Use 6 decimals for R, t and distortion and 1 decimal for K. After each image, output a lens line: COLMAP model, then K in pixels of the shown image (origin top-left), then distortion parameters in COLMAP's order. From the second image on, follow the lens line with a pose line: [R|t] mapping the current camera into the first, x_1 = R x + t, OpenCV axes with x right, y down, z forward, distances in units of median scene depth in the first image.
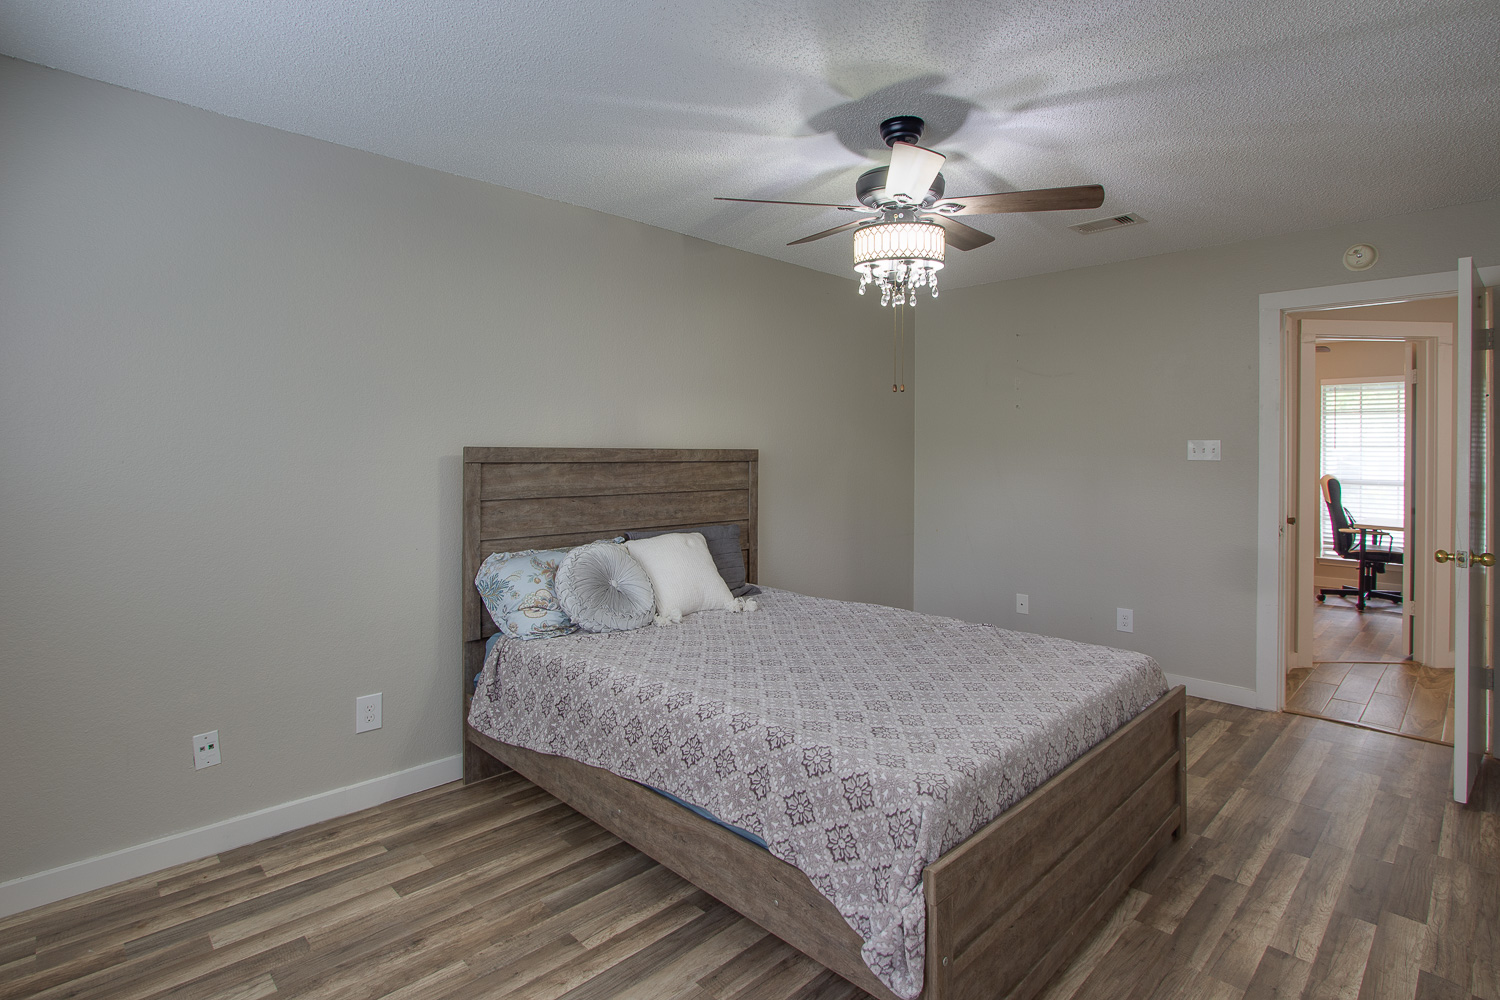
lens RADIAL K [[759.3, 0, 737.5], [0, 759.3, 461.4], [0, 0, 1]] dist [-0.002455, 0.000285]
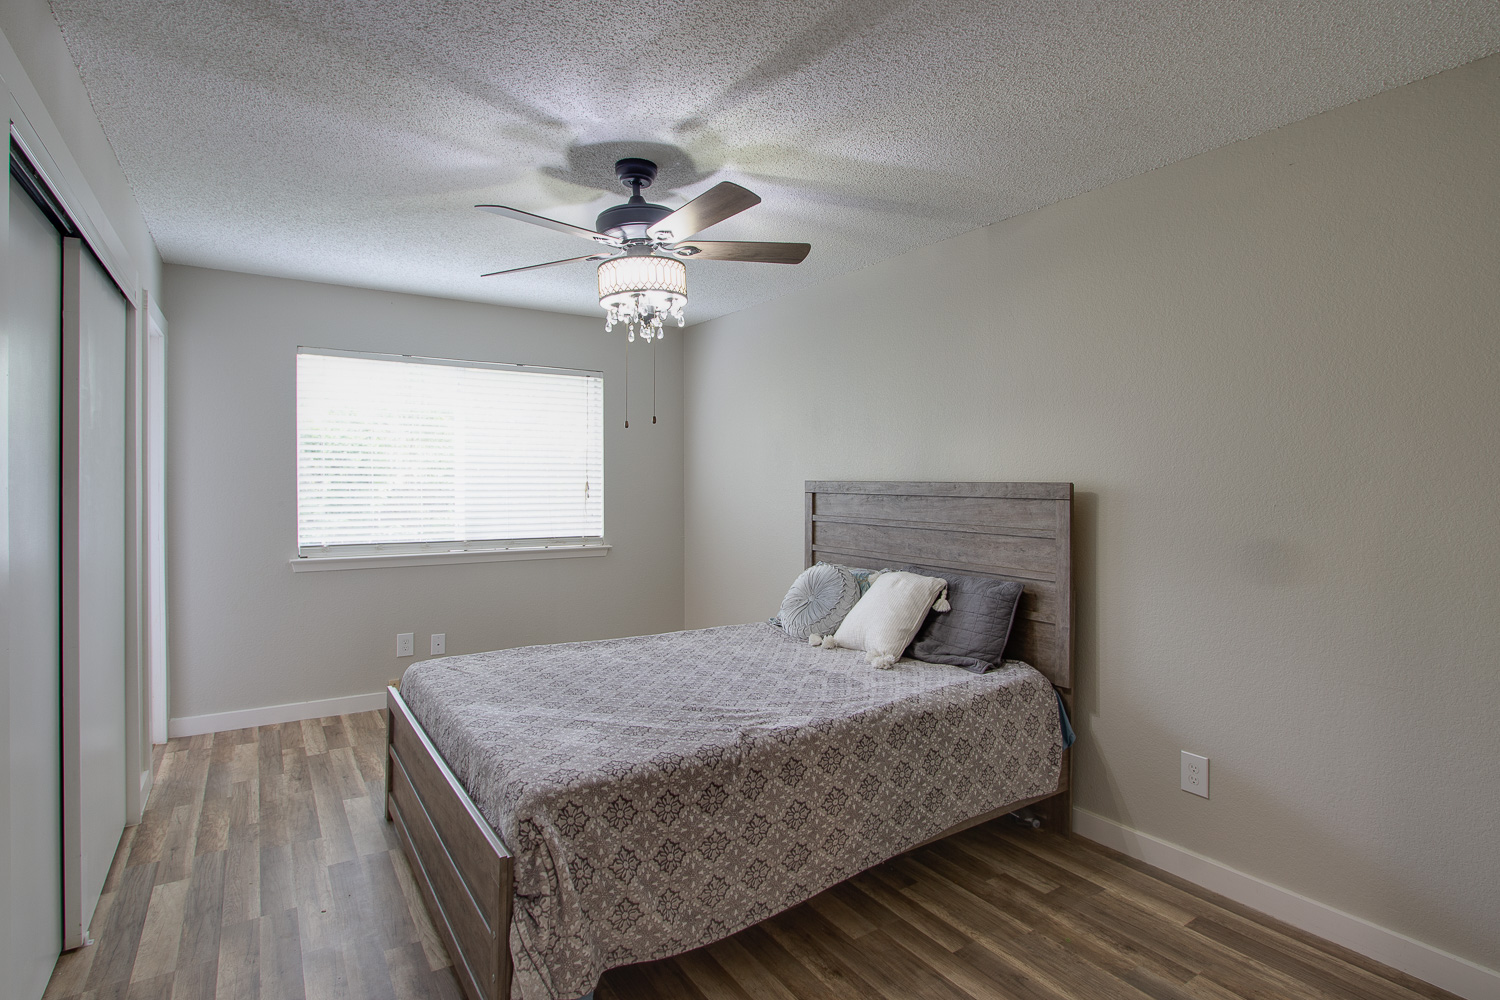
lens RADIAL K [[759.3, 0, 749.9], [0, 759.3, 489.6], [0, 0, 1]] dist [-0.002455, 0.000285]
pose [[-0.205692, 0.008727, -0.978578, 0.872674], [-0.014534, 0.999823, 0.011971, -0.015618], [0.978509, 0.016685, -0.205528, 0.999808]]
